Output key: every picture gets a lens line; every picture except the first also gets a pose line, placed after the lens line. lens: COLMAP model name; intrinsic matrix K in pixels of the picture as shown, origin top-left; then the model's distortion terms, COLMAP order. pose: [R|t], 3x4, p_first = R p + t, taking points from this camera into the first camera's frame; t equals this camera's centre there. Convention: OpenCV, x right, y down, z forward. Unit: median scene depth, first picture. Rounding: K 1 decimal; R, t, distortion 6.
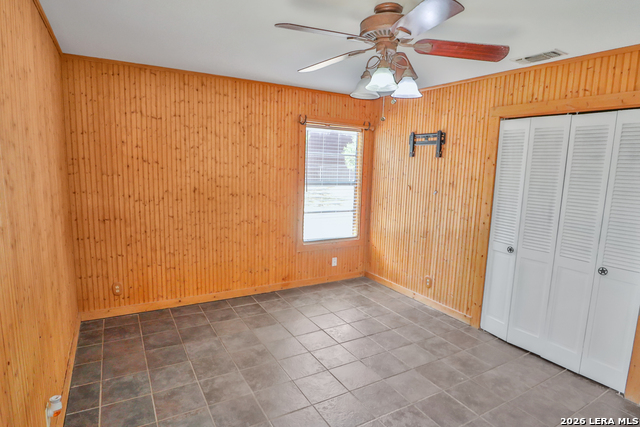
lens RADIAL K [[359.0, 0, 324.4], [0, 359.0, 215.1], [0, 0, 1]] dist [-0.032231, 0.000678]
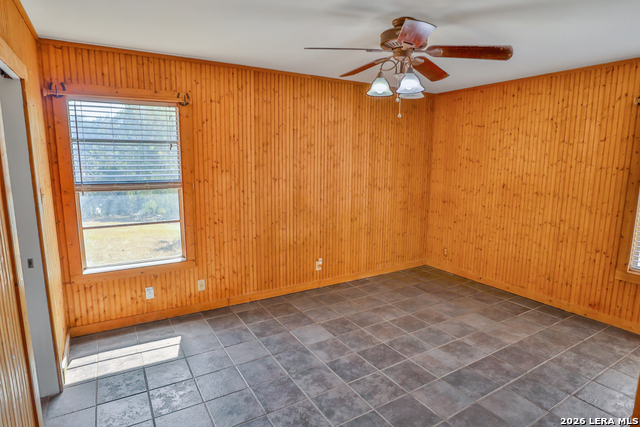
lens RADIAL K [[359.0, 0, 324.4], [0, 359.0, 215.1], [0, 0, 1]] dist [-0.032231, 0.000678]
pose [[0.024460, 0.122828, -0.992126, 0.749324], [-0.149231, 0.981752, 0.117865, -0.027968], [0.988500, 0.145173, 0.042344, 0.413842]]
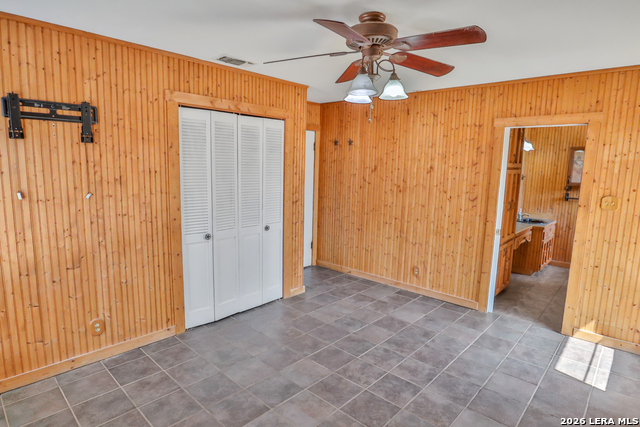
lens RADIAL K [[359.0, 0, 324.4], [0, 359.0, 215.1], [0, 0, 1]] dist [-0.032231, 0.000678]
pose [[-0.291208, -0.177024, 0.940139, -0.465337], [0.100402, 0.971648, 0.214057, -0.130786], [-0.951377, 0.156727, -0.265177, 0.798490]]
